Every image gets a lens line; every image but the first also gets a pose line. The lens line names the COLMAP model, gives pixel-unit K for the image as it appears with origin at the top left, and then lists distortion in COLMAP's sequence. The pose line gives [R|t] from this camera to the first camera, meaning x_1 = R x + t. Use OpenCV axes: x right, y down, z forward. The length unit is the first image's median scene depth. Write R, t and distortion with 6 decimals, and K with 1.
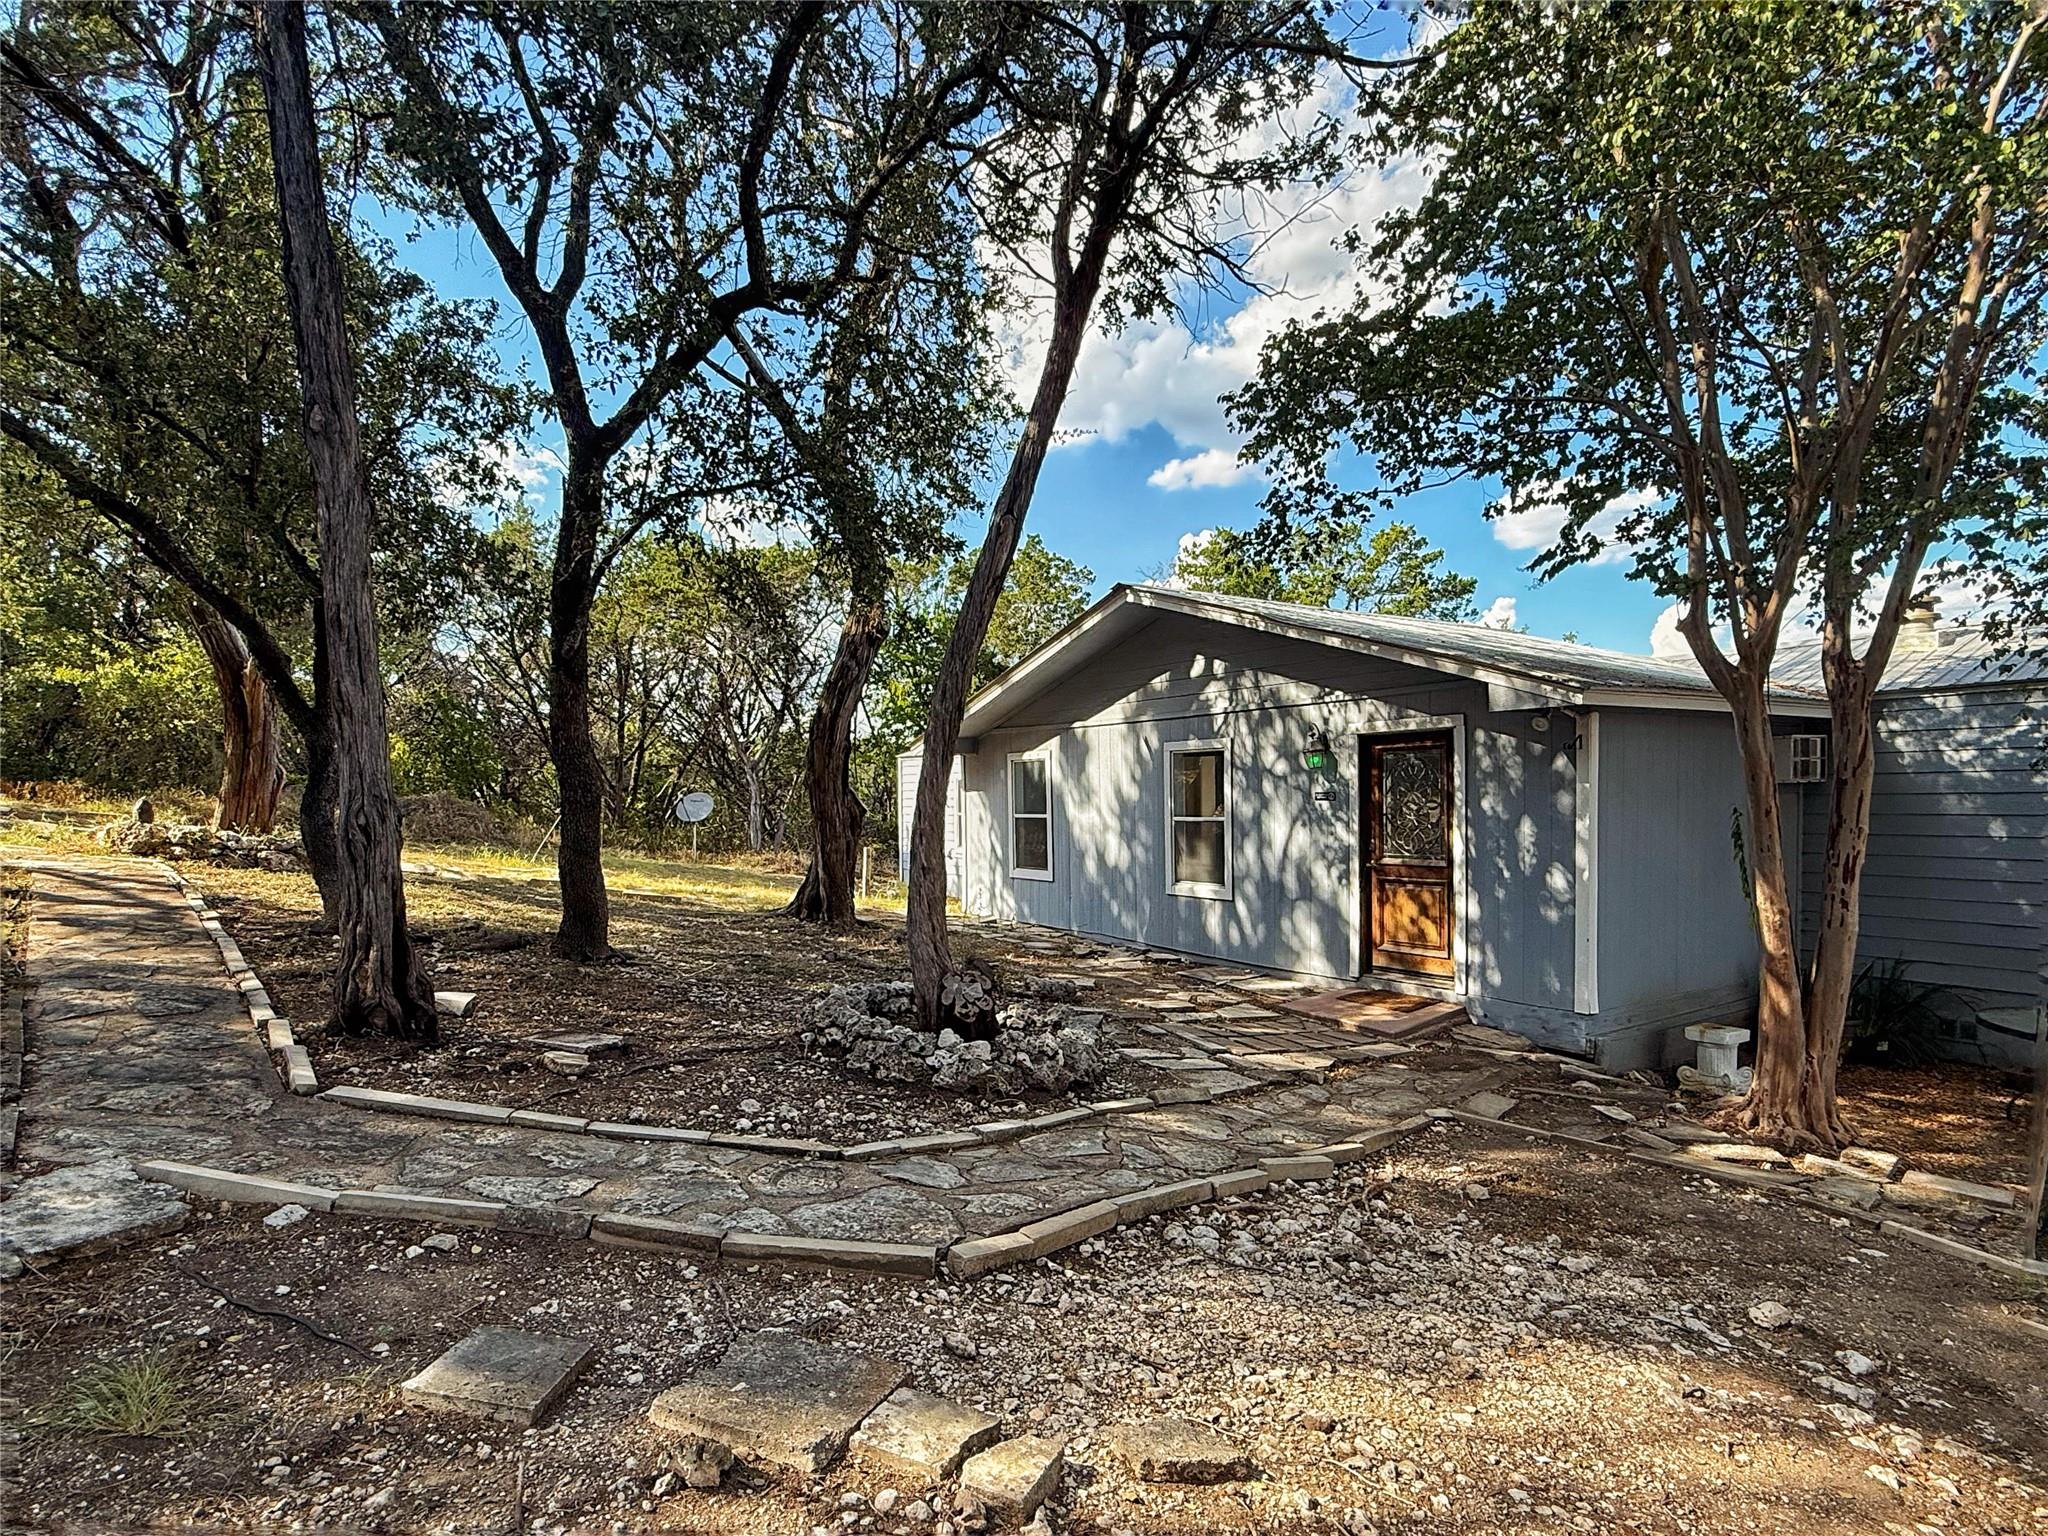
lens RADIAL K [[1138.5, 0, 984.3], [0, 1138.5, 823.0], [0, 0, 1]] dist [-0.000939, 0.000445]
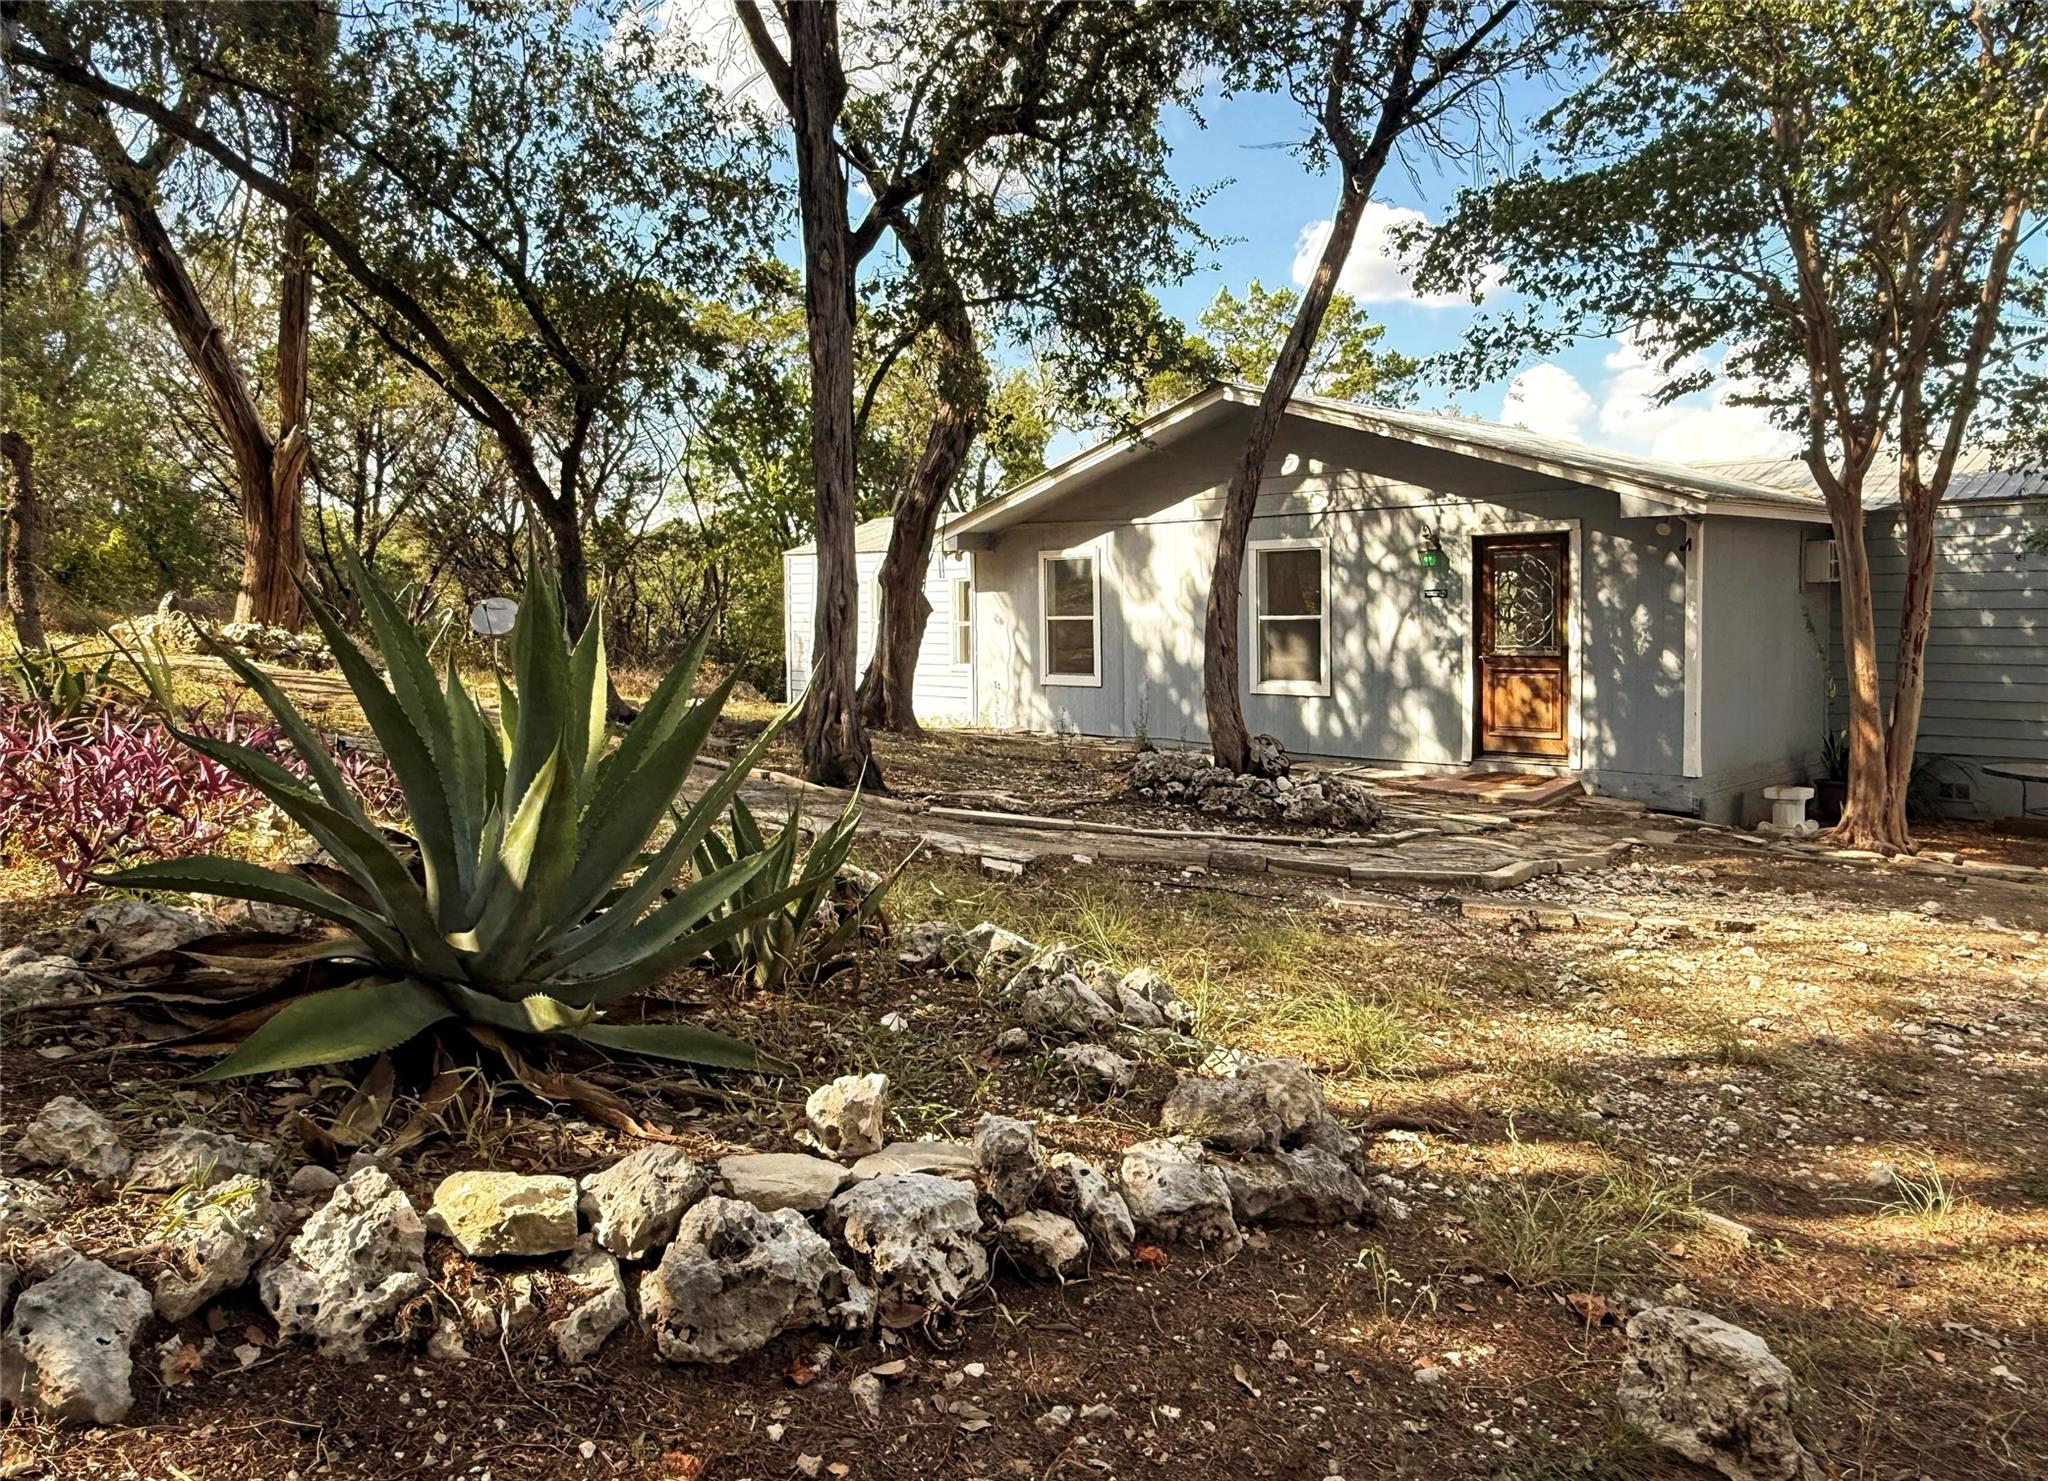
lens RADIAL K [[1494.6, 0, 1037.2], [0, 1494.6, 631.4], [0, 0, 1]] dist [0.003628, 0.000835]
pose [[0.978419, -0.003962, 0.206594, -0.358569], [0.005381, 0.999966, -0.006306, 0.020941], [-0.206562, 0.007282, 0.978406, -0.292593]]
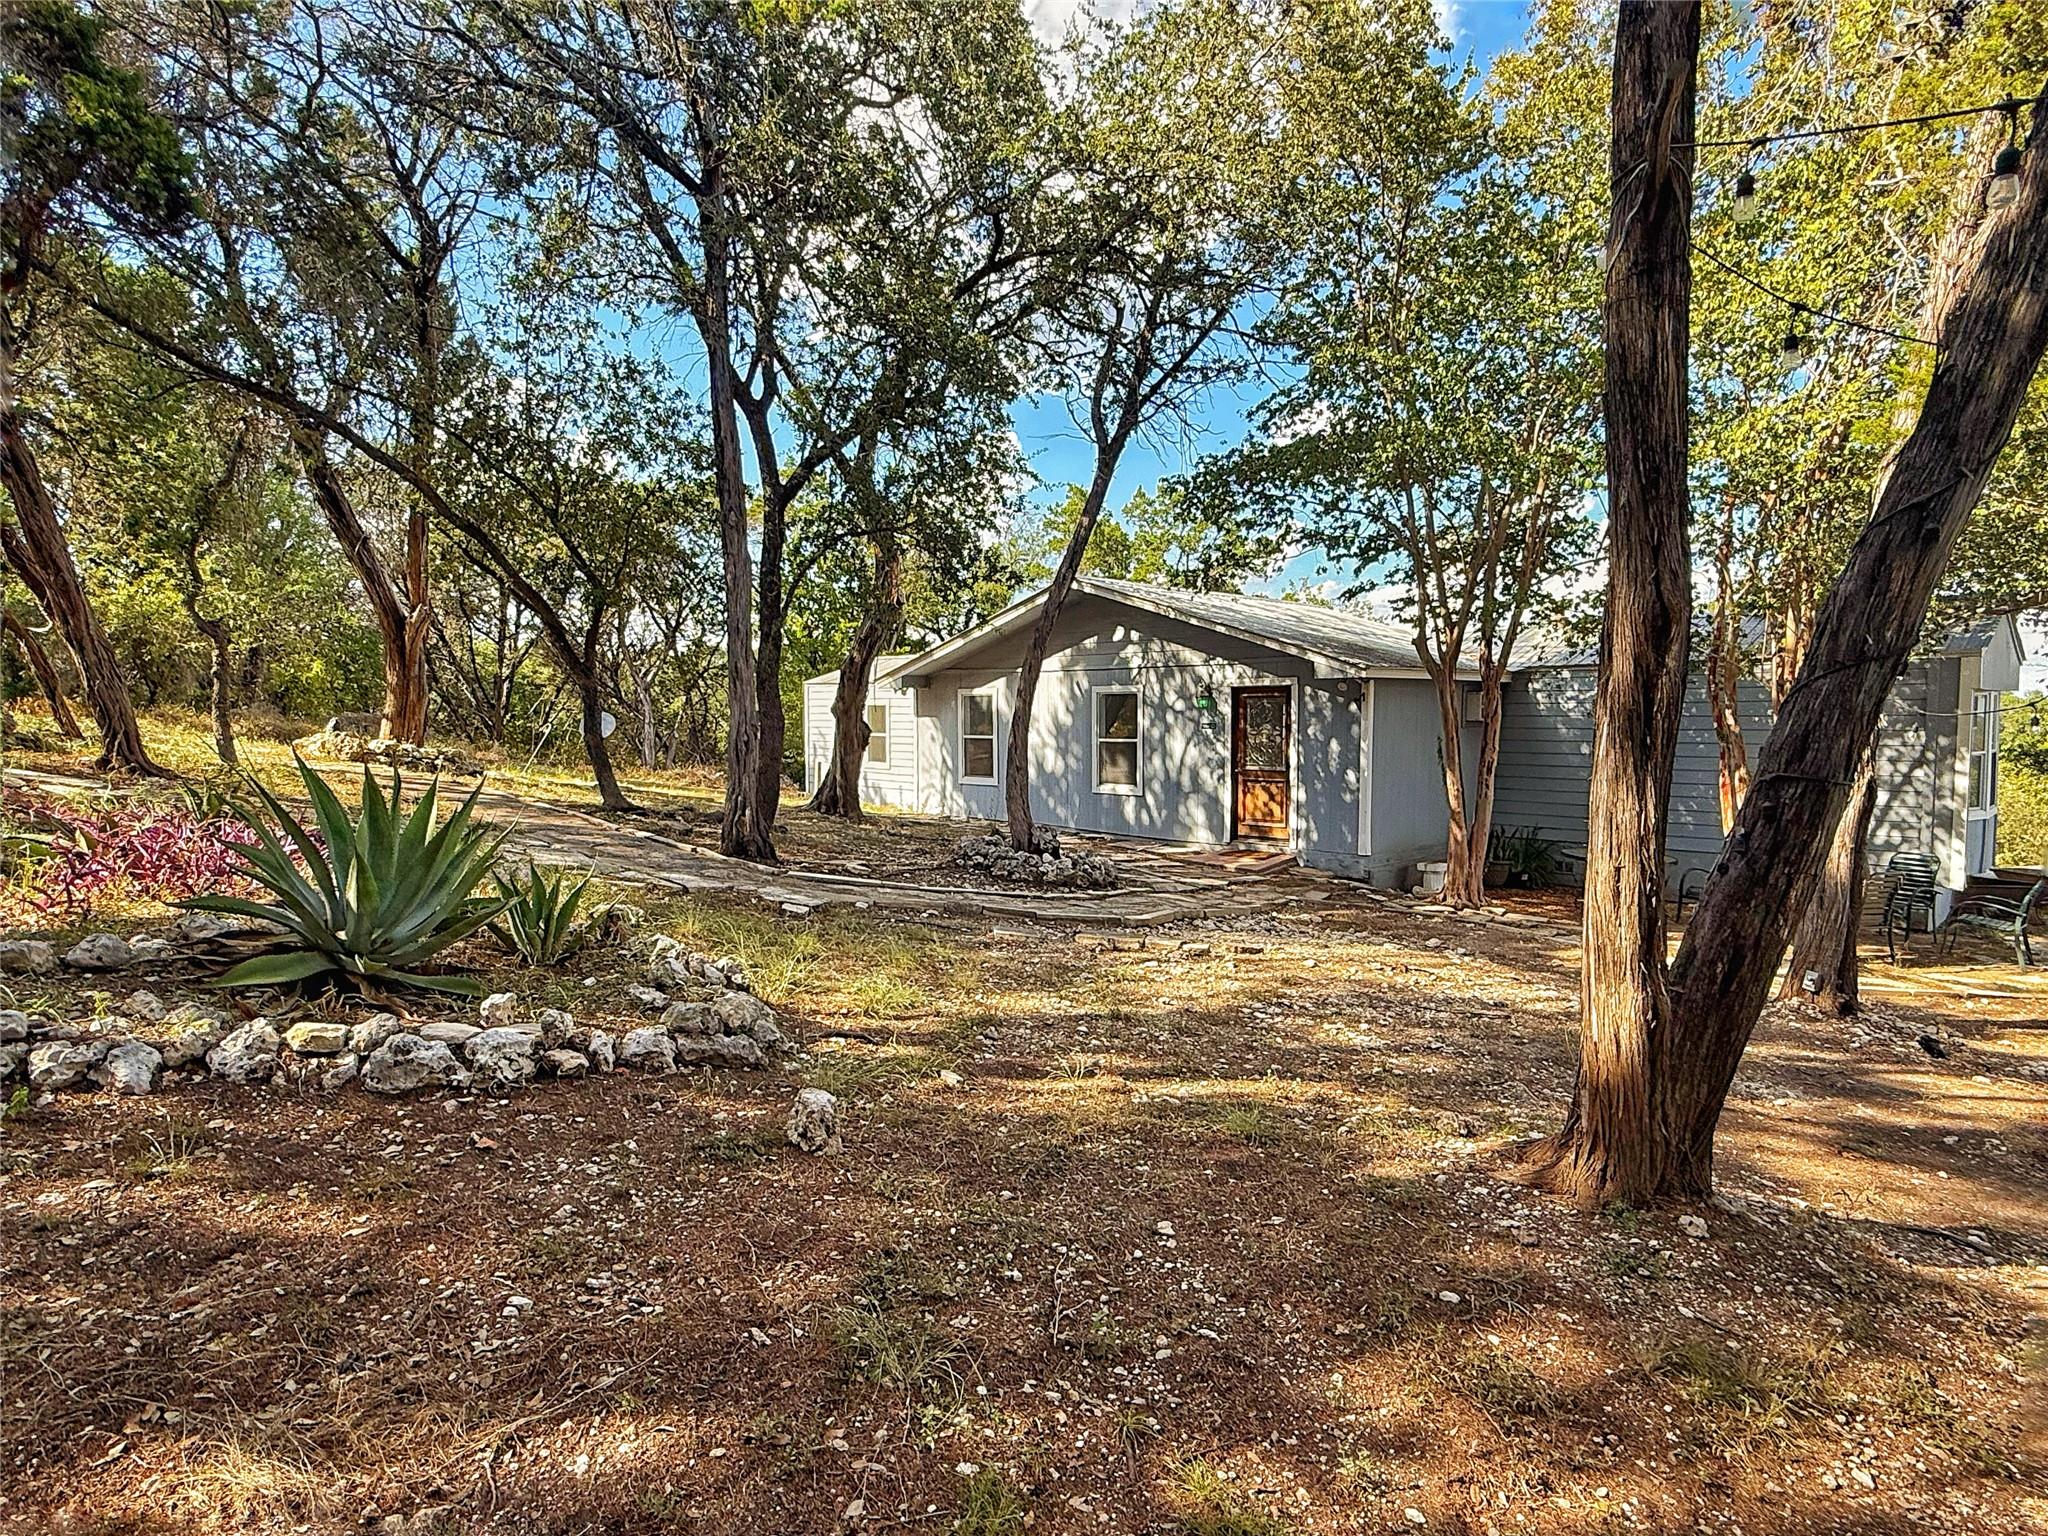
lens RADIAL K [[1139.8, 0, 1023.7], [0, 1139.8, 766.0], [0, 0, 1]] dist [0.003315, 0.000713]
pose [[0.980448, 0.001317, 0.196773, -0.252069], [-0.005580, 0.999762, 0.021110, 0.000604], [-0.196699, -0.021795, 0.980222, -0.466075]]
